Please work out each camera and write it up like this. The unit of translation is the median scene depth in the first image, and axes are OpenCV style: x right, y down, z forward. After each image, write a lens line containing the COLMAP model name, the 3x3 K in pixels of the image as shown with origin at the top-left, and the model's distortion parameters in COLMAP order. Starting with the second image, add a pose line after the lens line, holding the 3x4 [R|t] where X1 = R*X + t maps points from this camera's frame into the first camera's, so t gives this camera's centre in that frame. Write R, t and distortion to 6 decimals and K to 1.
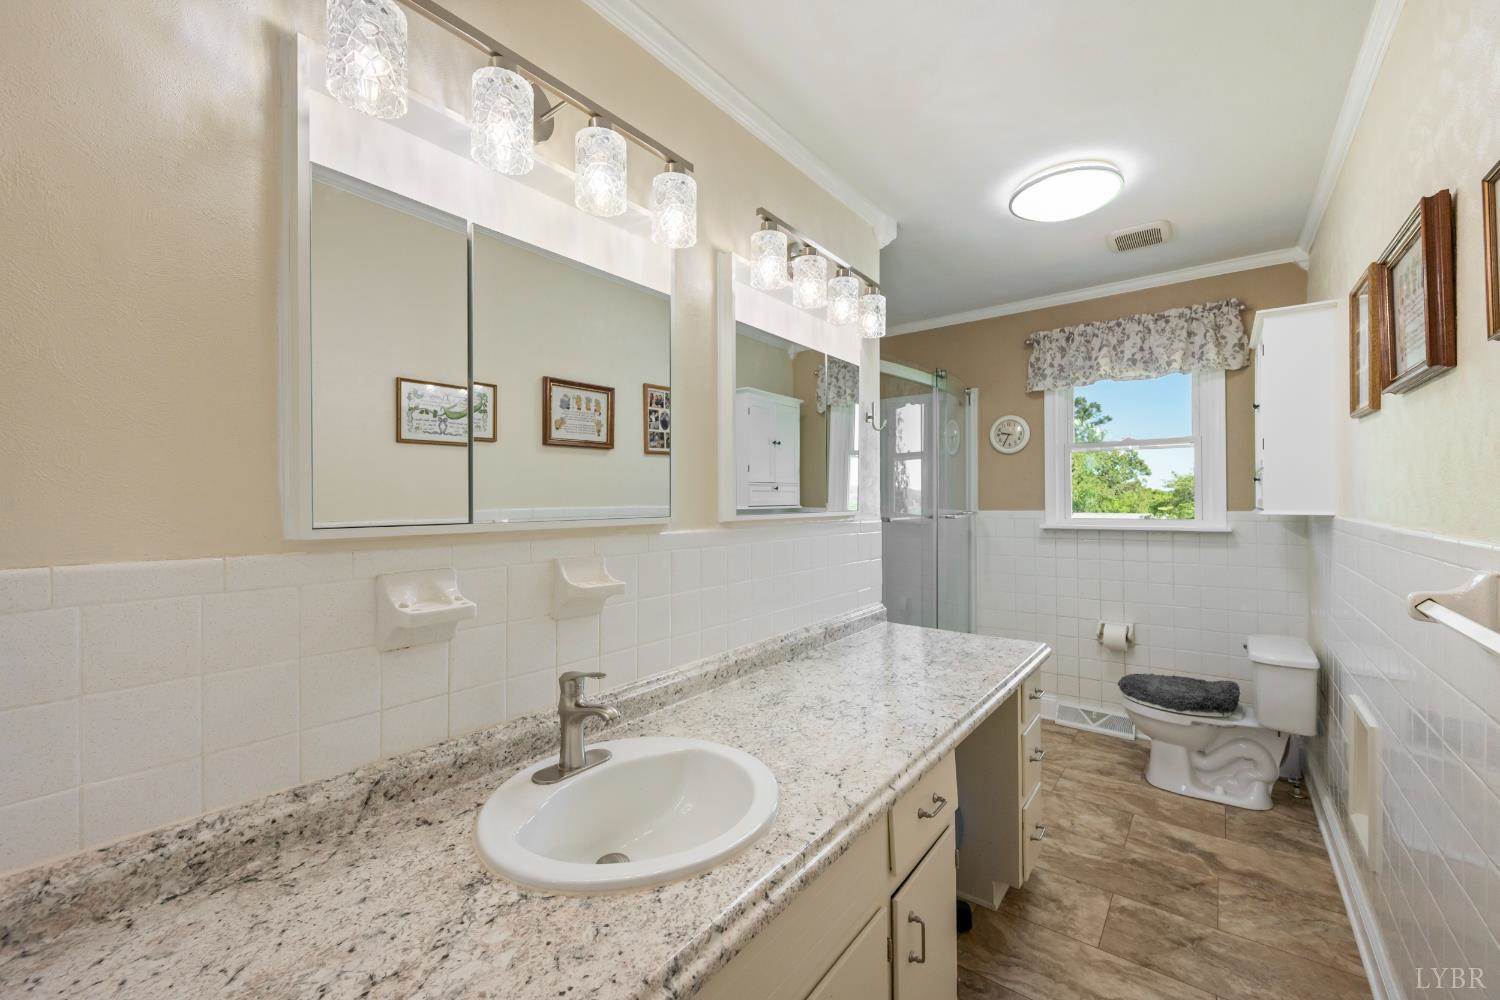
lens RADIAL K [[598.7, 0, 751.9], [0, 598.7, 499.4], [0, 0, 1]] dist [0.000497, -0.000097]
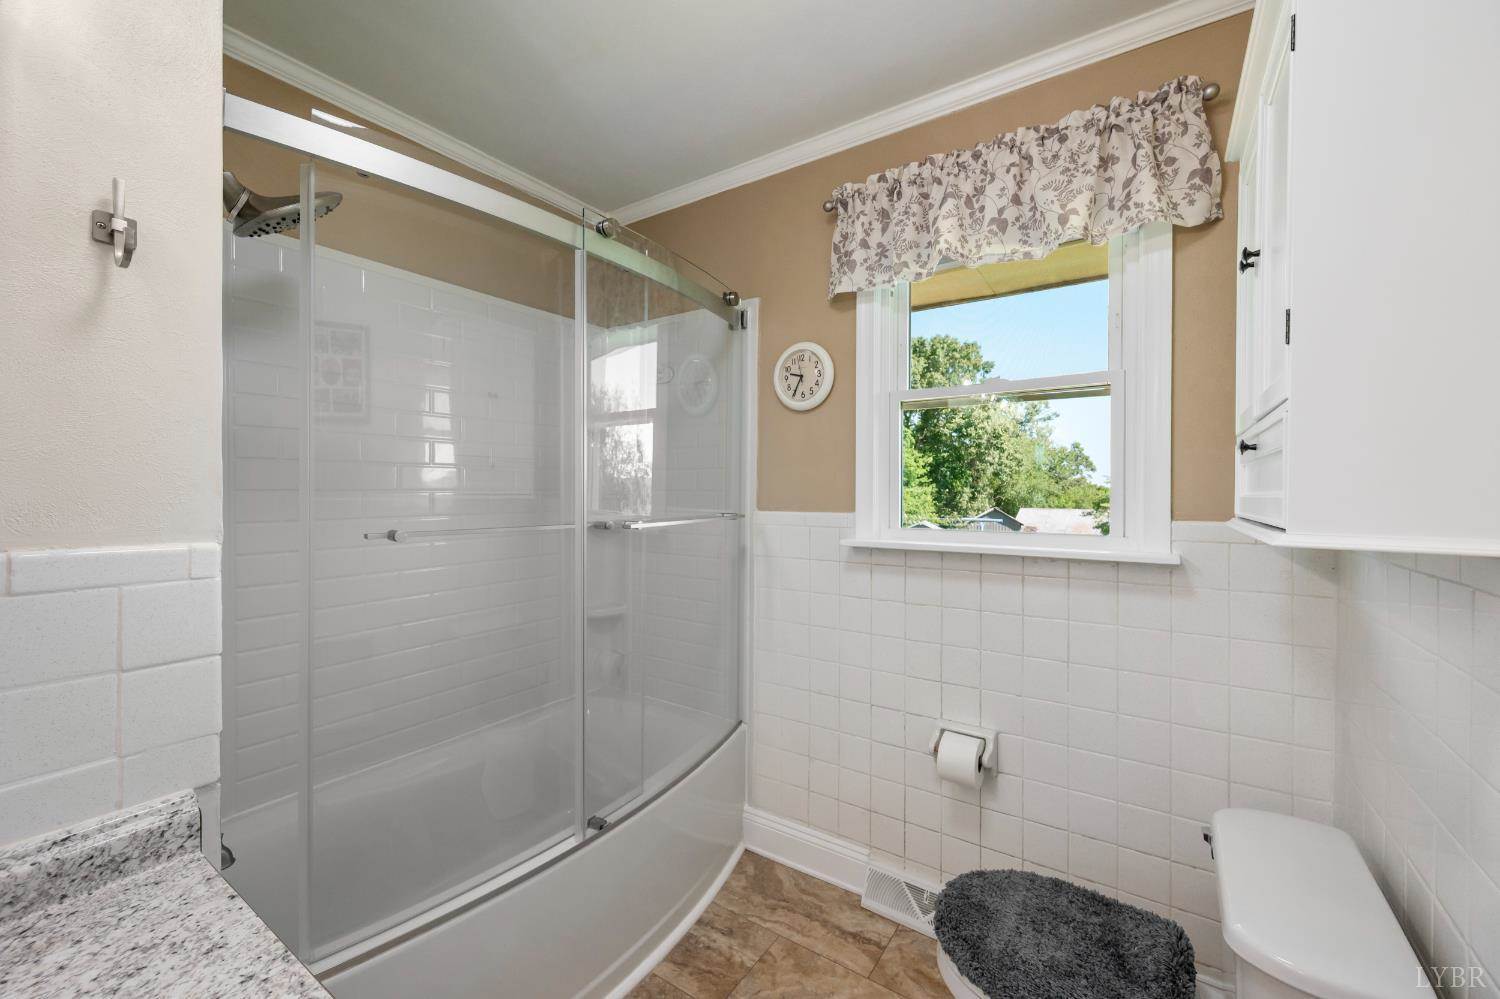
lens RADIAL K [[598.7, 0, 748.5], [0, 598.7, 497.3], [0, 0, 1]] dist [0.000497, -0.000097]
pose [[0.998123, 0.009579, 0.060491, 0.387568], [-0.010151, 0.999907, 0.009148, -0.000004], [-0.060398, -0.009745, 0.998127, 0.493060]]
